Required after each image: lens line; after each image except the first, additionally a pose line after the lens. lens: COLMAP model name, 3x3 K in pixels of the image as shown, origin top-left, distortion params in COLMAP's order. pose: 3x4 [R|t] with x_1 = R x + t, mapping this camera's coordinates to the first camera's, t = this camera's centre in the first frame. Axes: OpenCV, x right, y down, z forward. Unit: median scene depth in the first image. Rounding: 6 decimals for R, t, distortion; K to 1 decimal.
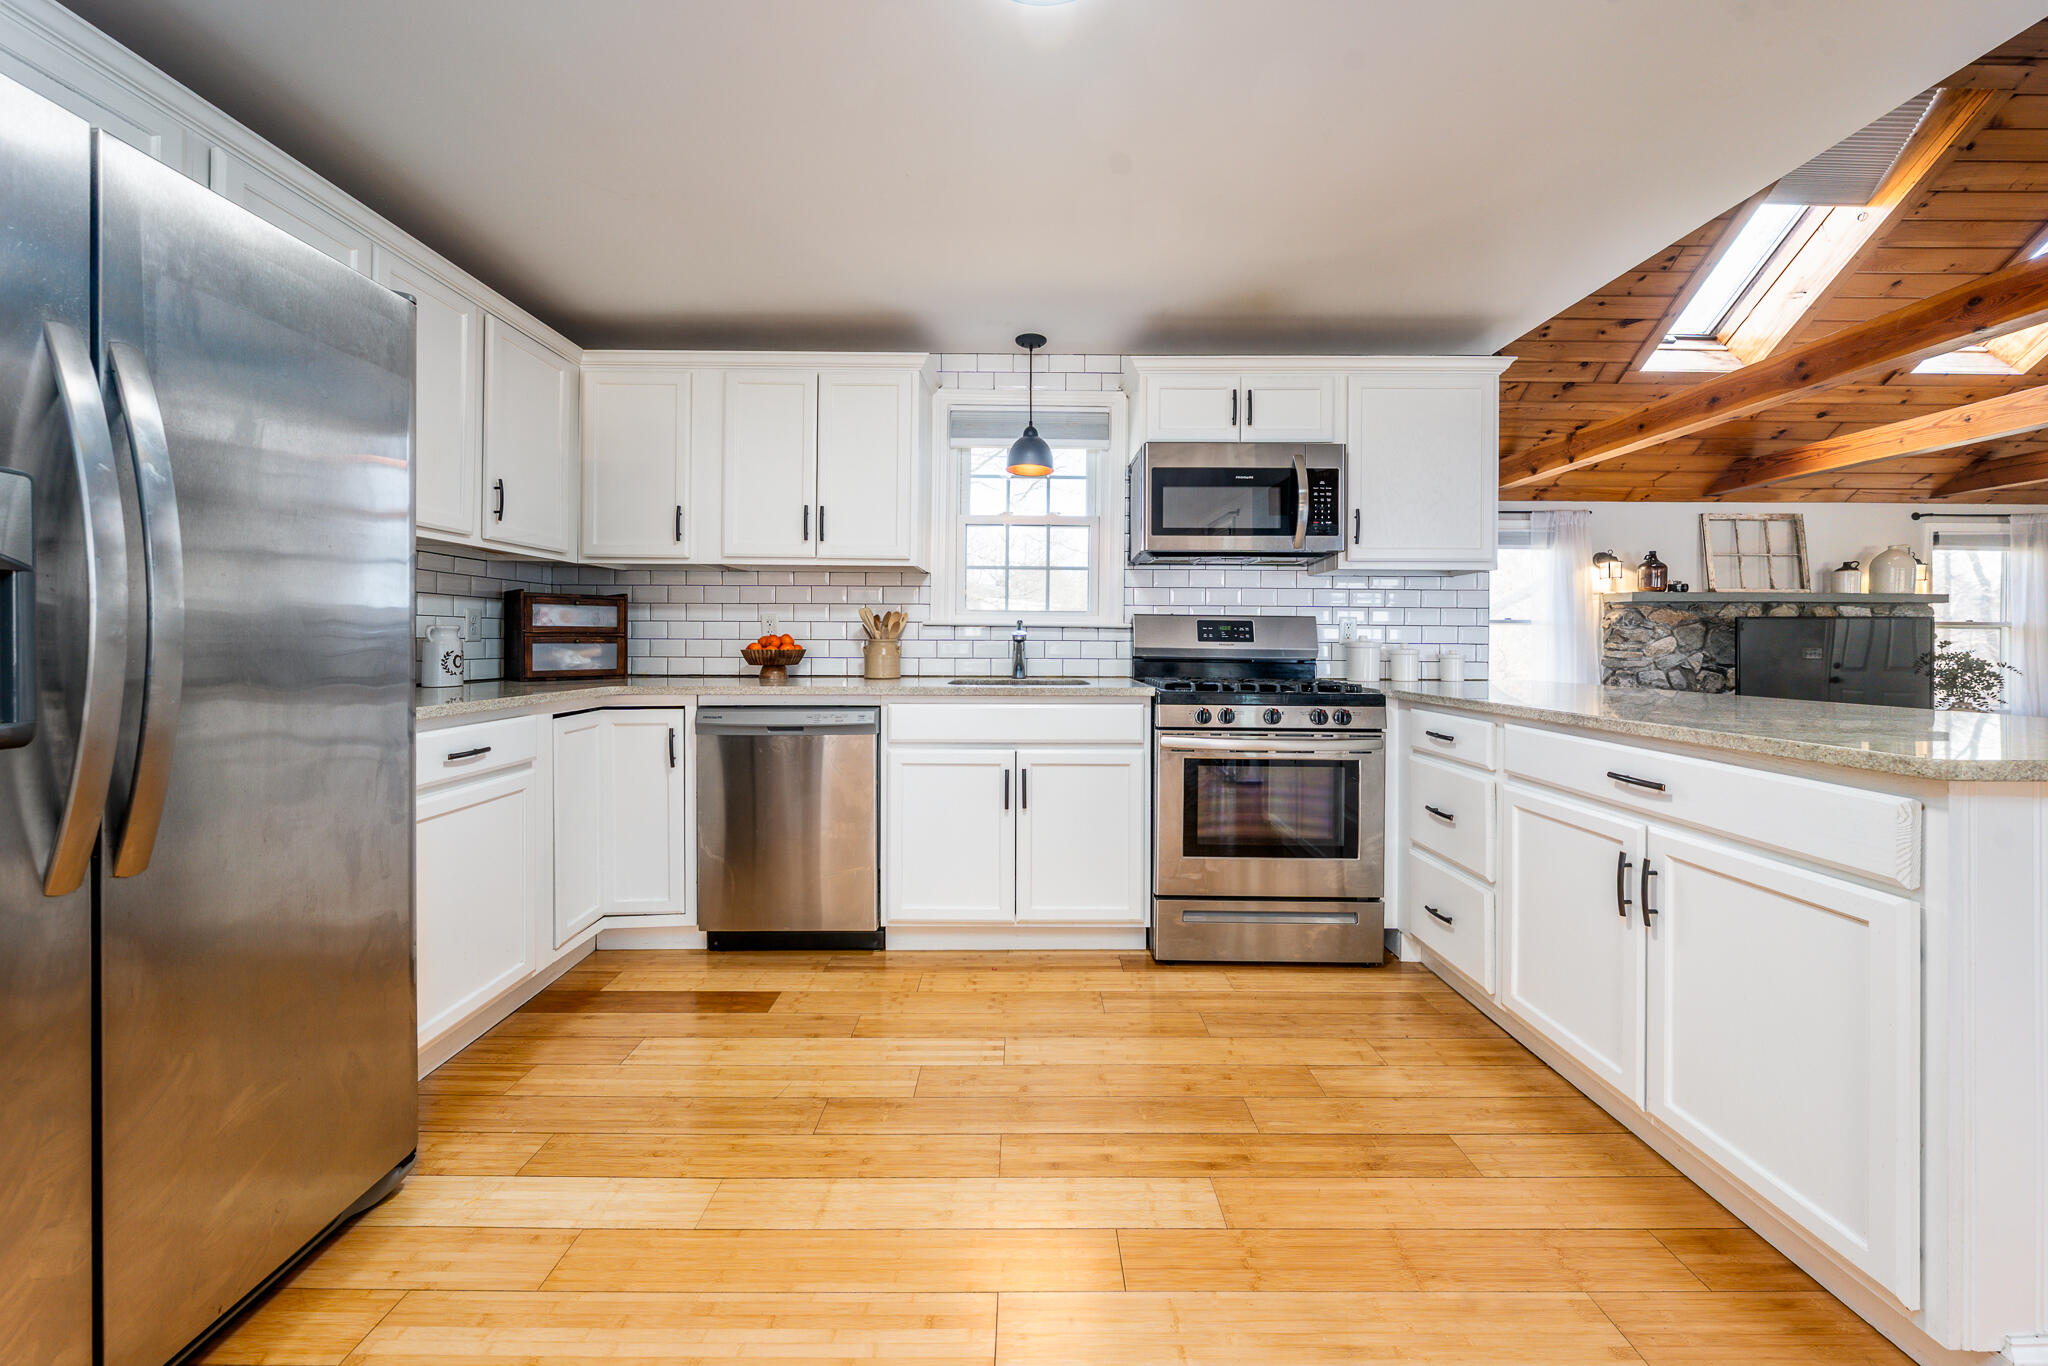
lens RADIAL K [[717.1, 0, 1012.0], [0, 717.1, 640.6], [0, 0, 1]] dist [-0.004441, -0.000008]
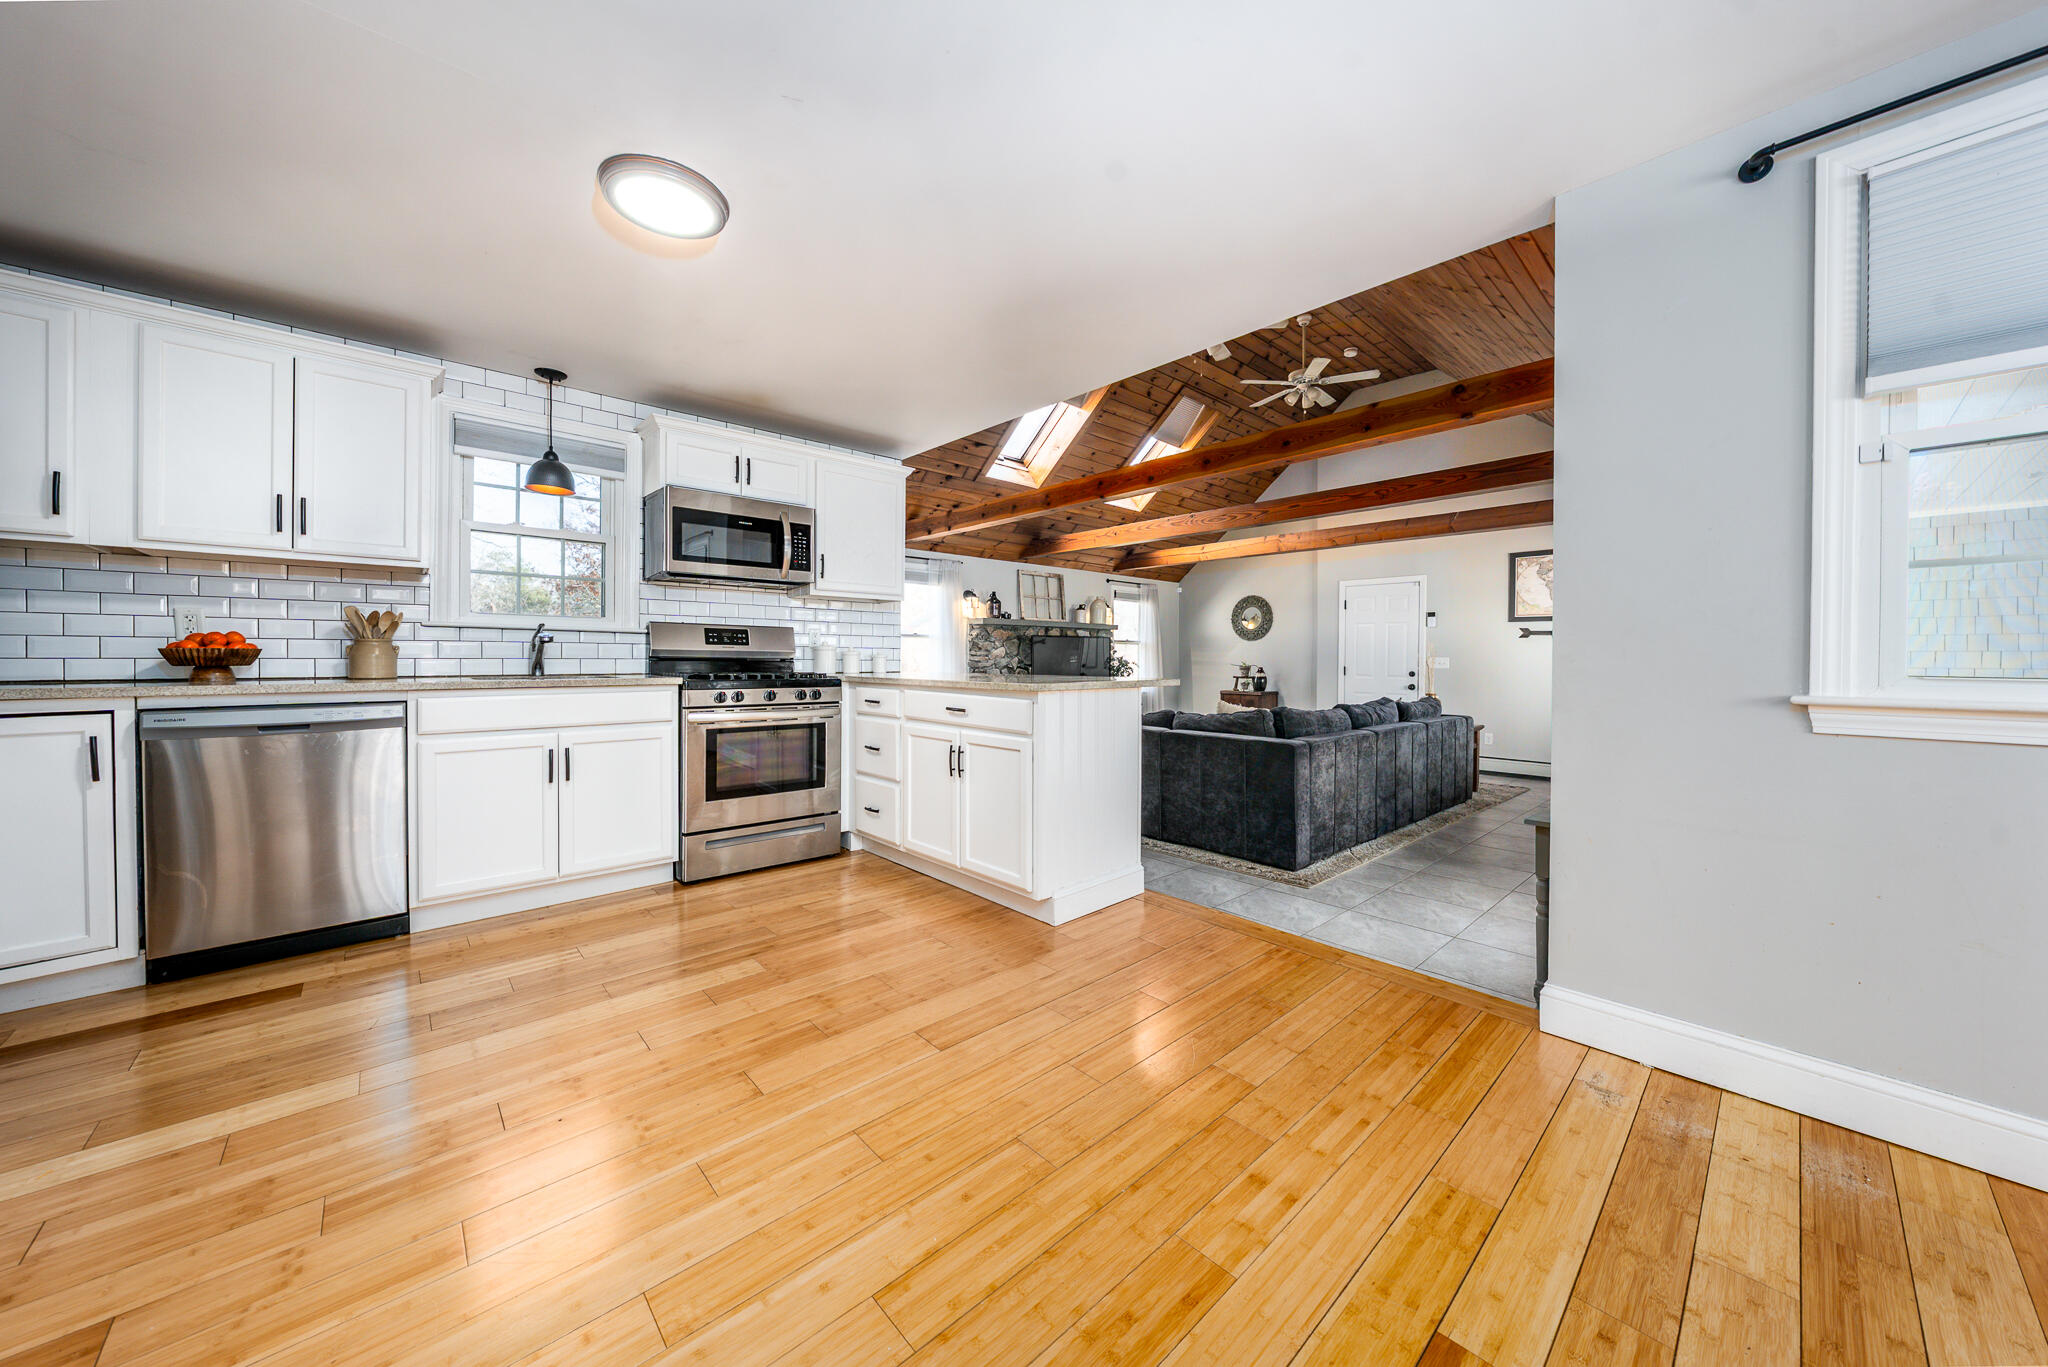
lens RADIAL K [[719.1, 0, 1029.5], [0, 719.1, 660.1], [0, 0, 1]] dist [-0.000128, -0.000044]
pose [[0.728914, -0.004320, 0.684592, -0.210967], [-0.001729, 0.999965, 0.008152, 0.018590], [-0.684603, -0.007126, 0.728881, -0.351973]]
